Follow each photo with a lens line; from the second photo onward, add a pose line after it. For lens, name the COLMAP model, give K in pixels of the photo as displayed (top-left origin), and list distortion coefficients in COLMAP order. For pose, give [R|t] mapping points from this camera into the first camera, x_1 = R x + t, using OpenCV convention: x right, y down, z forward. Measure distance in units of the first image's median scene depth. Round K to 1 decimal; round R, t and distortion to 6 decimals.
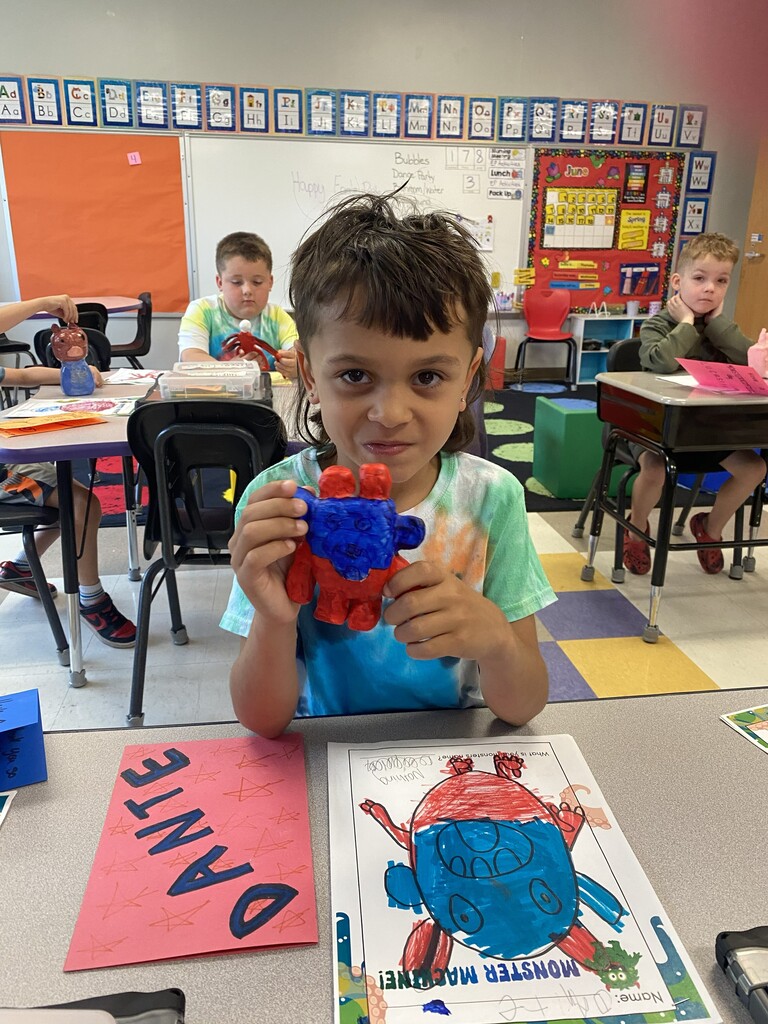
lens RADIAL K [[785.2, 0, 376.6], [0, 785.2, 519.8], [0, 0, 1]] dist [-0.002142, -0.000921]
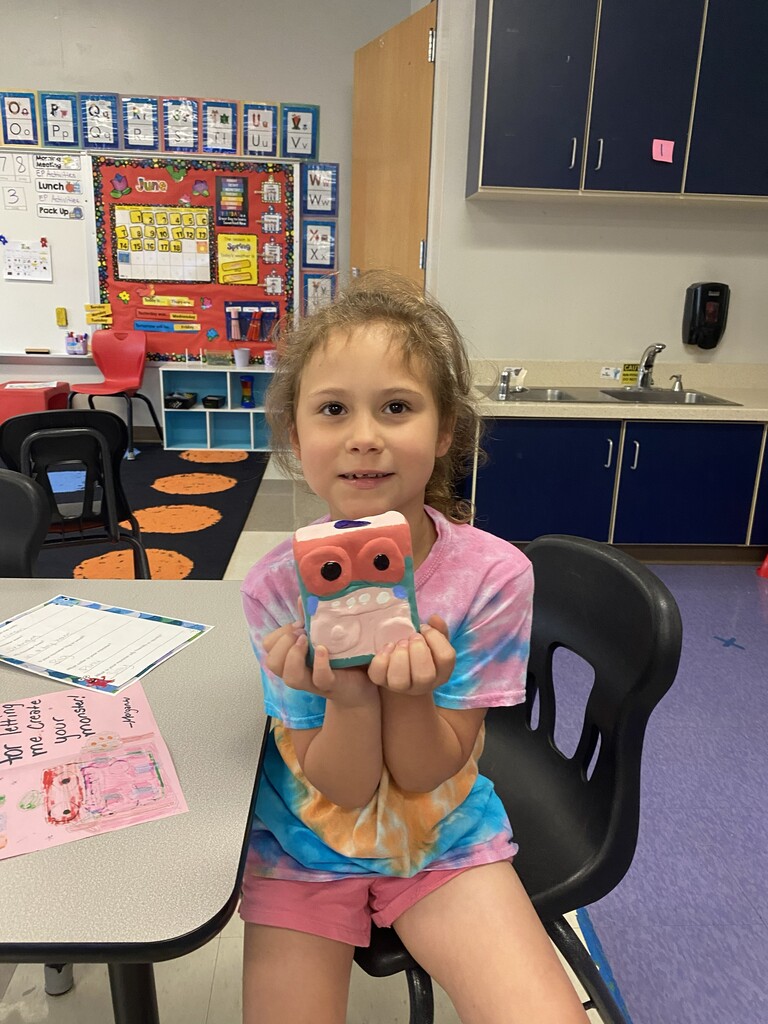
lens RADIAL K [[785.2, 0, 379.8], [0, 785.2, 505.8], [0, 0, 1]] dist [-0.002142, -0.000921]
pose [[0.996259, 0.044726, -0.073945, 0.553533], [-0.048745, 0.997379, -0.053473, -0.088723], [0.071359, 0.056877, 0.995828, 0.242142]]
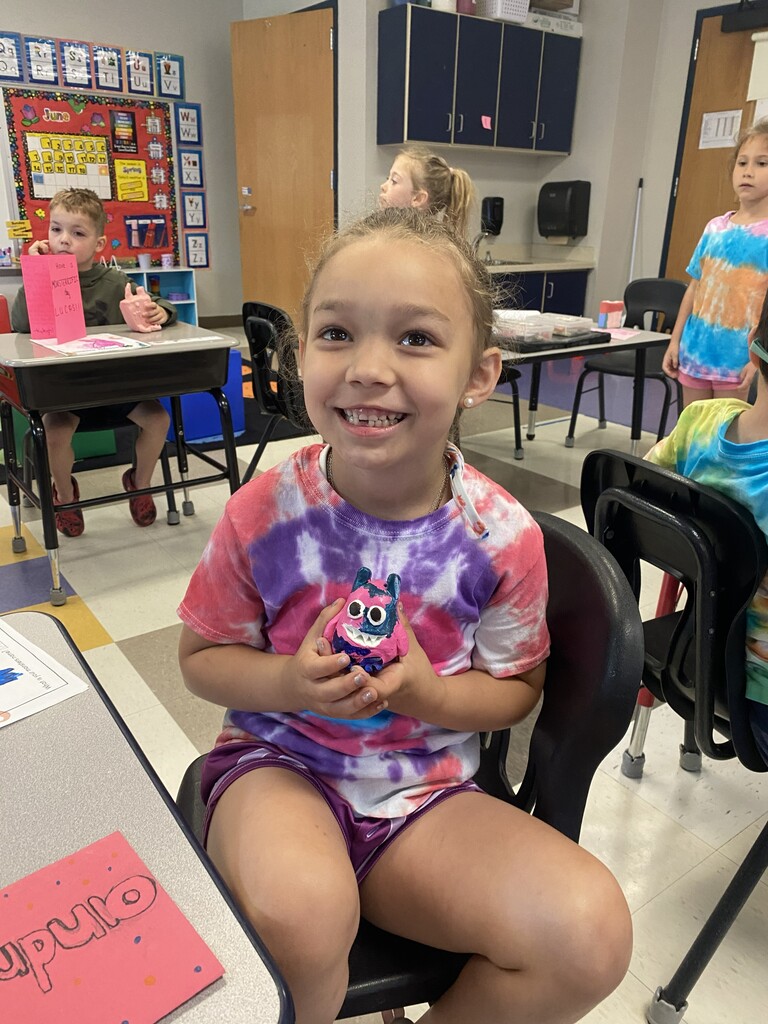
lens RADIAL K [[785.2, 0, 377.7], [0, 785.2, 516.8], [0, 0, 1]] dist [-0.002142, -0.000921]
pose [[0.883490, -0.164096, 0.438768, 0.102602], [0.141123, 0.986360, 0.084730, 0.006501], [-0.446687, -0.012938, 0.894597, -0.023443]]
